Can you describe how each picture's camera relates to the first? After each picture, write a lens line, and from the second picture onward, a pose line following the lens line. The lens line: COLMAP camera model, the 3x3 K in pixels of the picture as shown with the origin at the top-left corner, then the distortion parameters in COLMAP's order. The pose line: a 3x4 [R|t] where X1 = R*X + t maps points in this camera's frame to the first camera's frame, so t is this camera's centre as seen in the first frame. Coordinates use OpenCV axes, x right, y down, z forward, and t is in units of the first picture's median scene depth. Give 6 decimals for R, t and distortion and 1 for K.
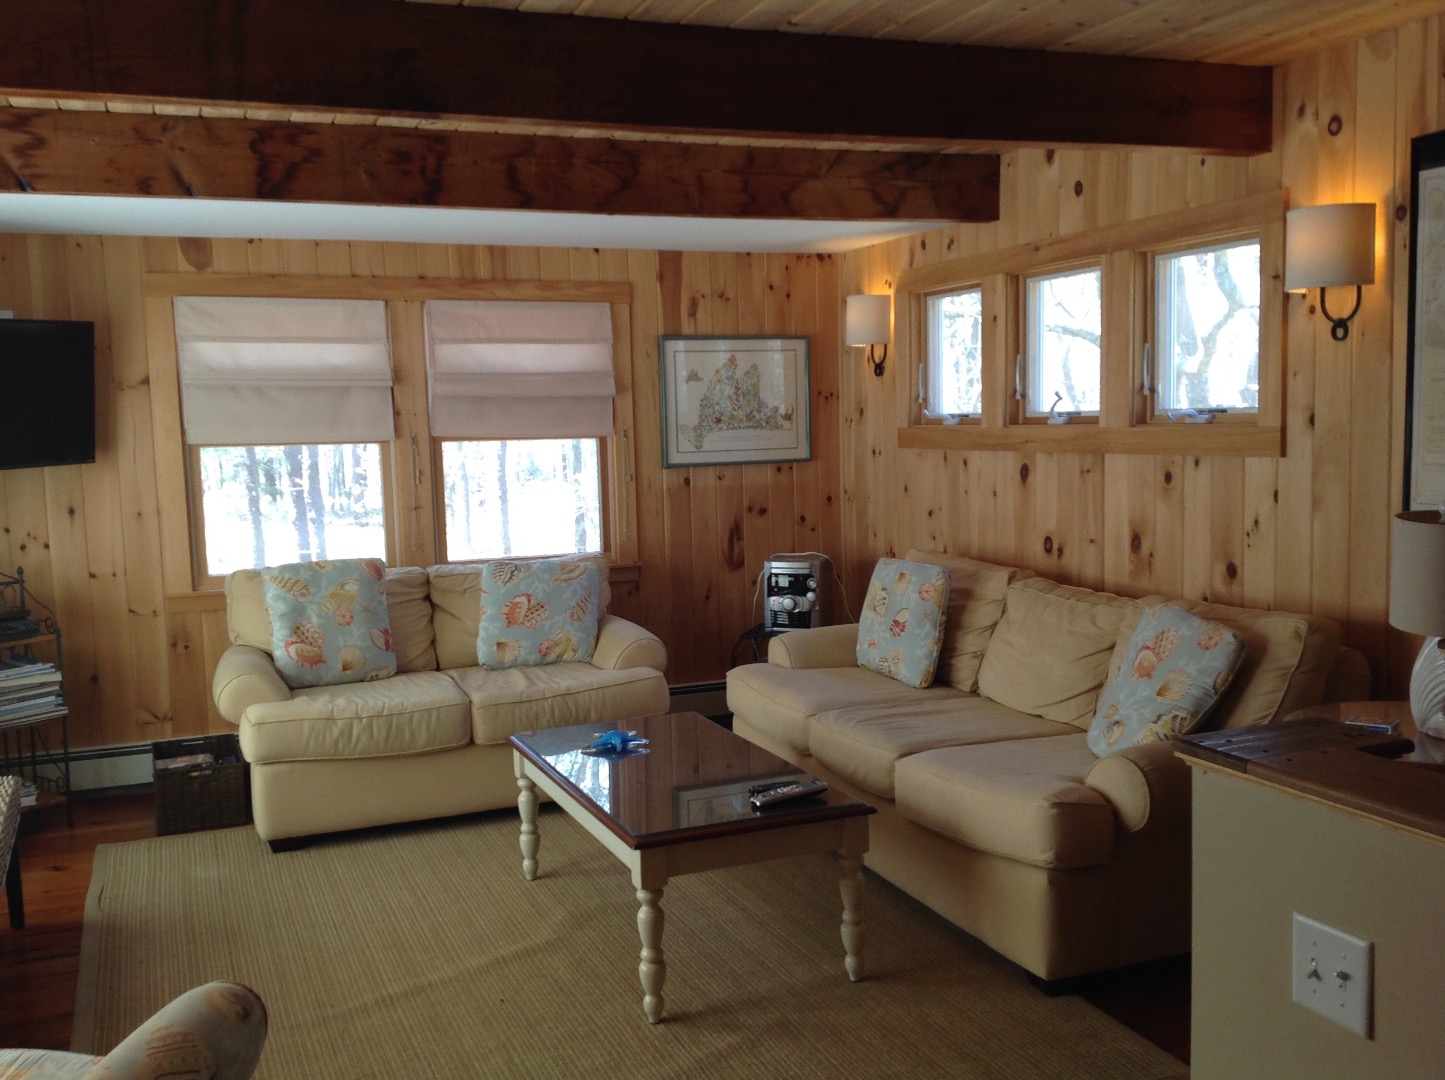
lens RADIAL K [[1362.8, 0, 669.5], [0, 1362.8, 538.6], [0, 0, 1]] dist [0.069367, 0.000000]
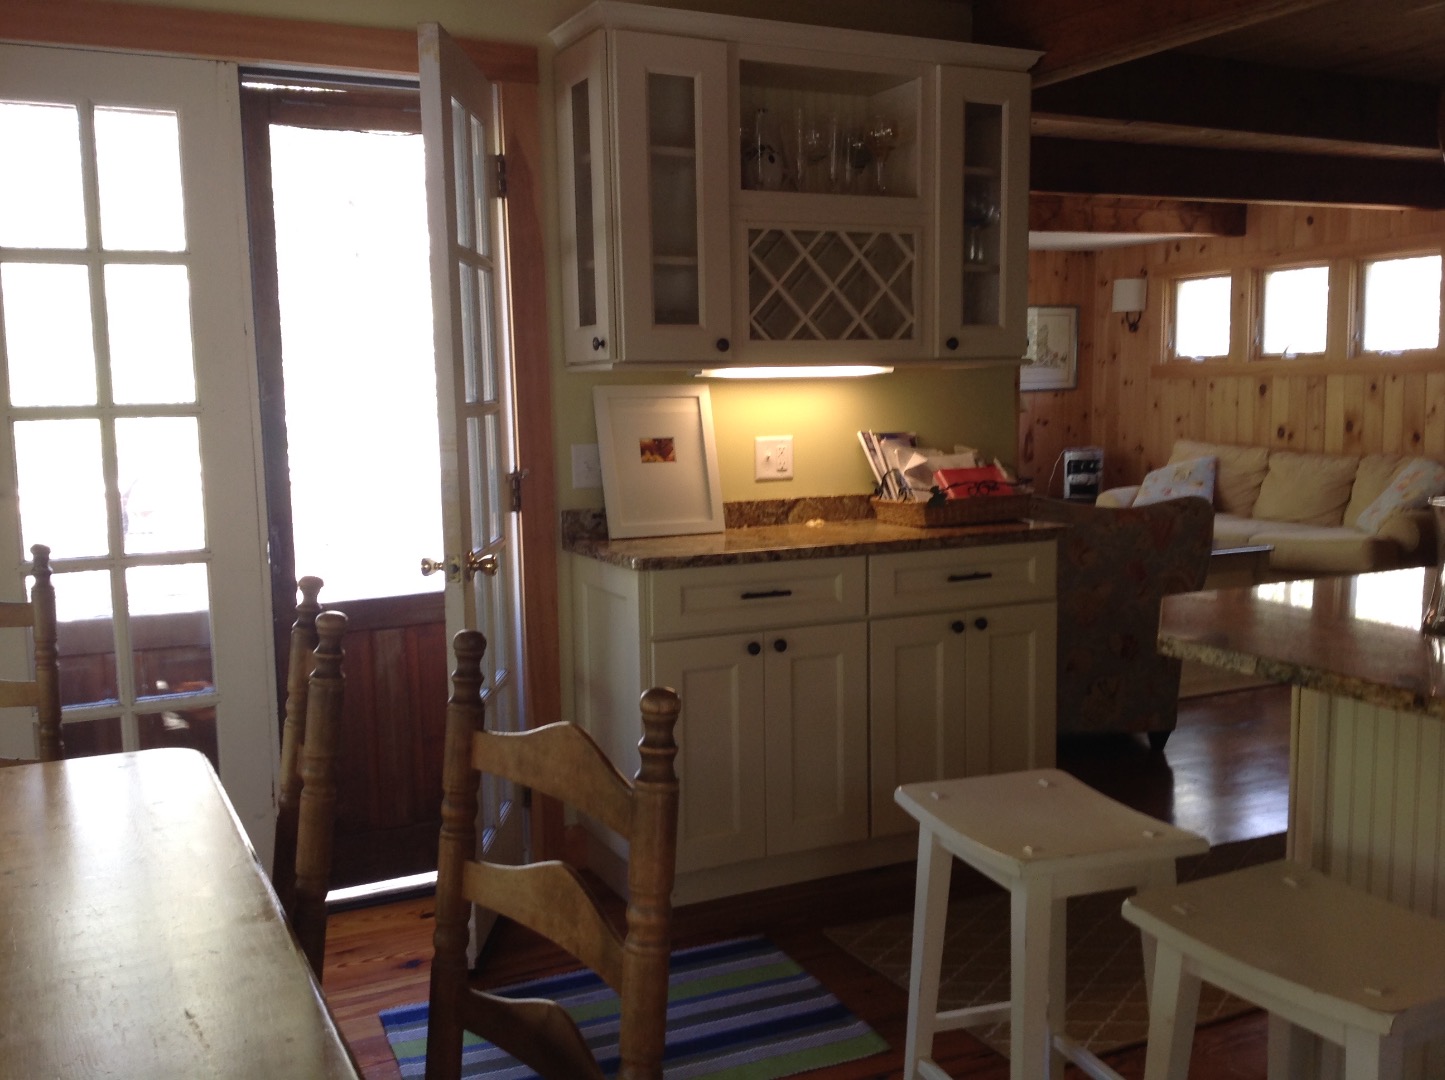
lens RADIAL K [[1362.8, 0, 715.9], [0, 1362.8, 535.3], [0, 0, 1]] dist [0.069367, 0.000000]
pose [[0.996010, -0.001330, 0.089232, -0.551281], [-0.000481, 0.999794, 0.020267, 0.094723], [-0.089240, -0.020229, 0.995805, -0.605716]]
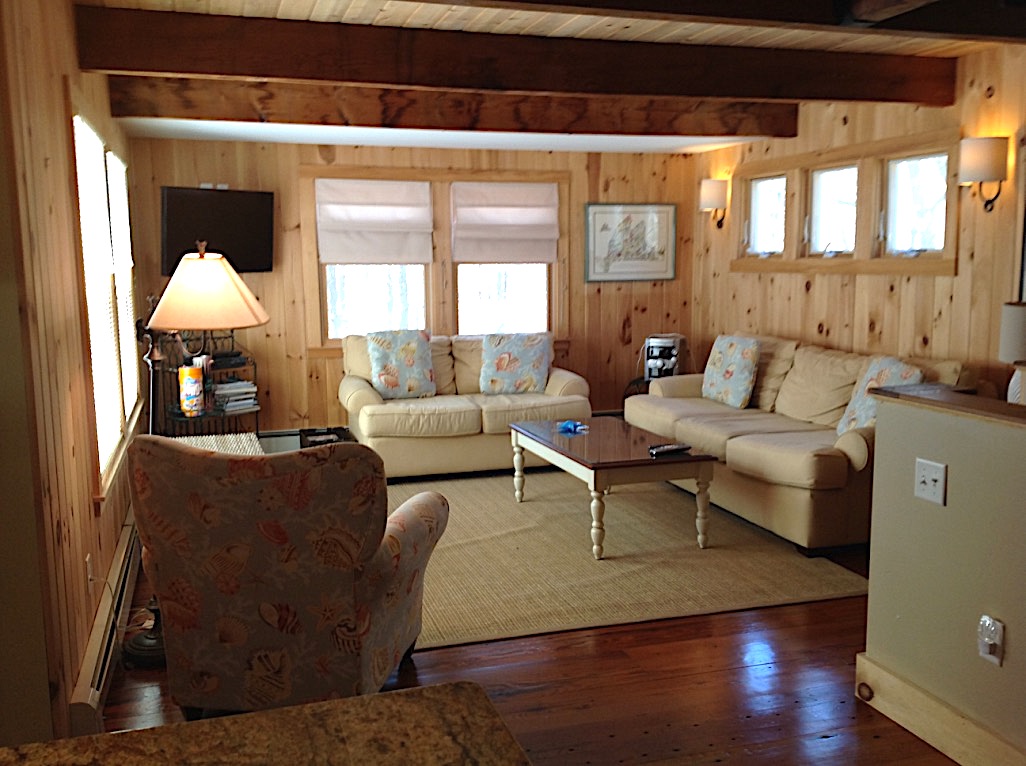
lens RADIAL K [[968.1, 0, 464.7], [0, 968.1, 373.6], [0, 0, 1]] dist [0.077767, 0.000000]
pose [[0.995948, 0.027118, -0.085744, -0.058658], [-0.024448, 0.999187, 0.032042, 0.032022], [0.086543, -0.029816, 0.995802, -0.253455]]
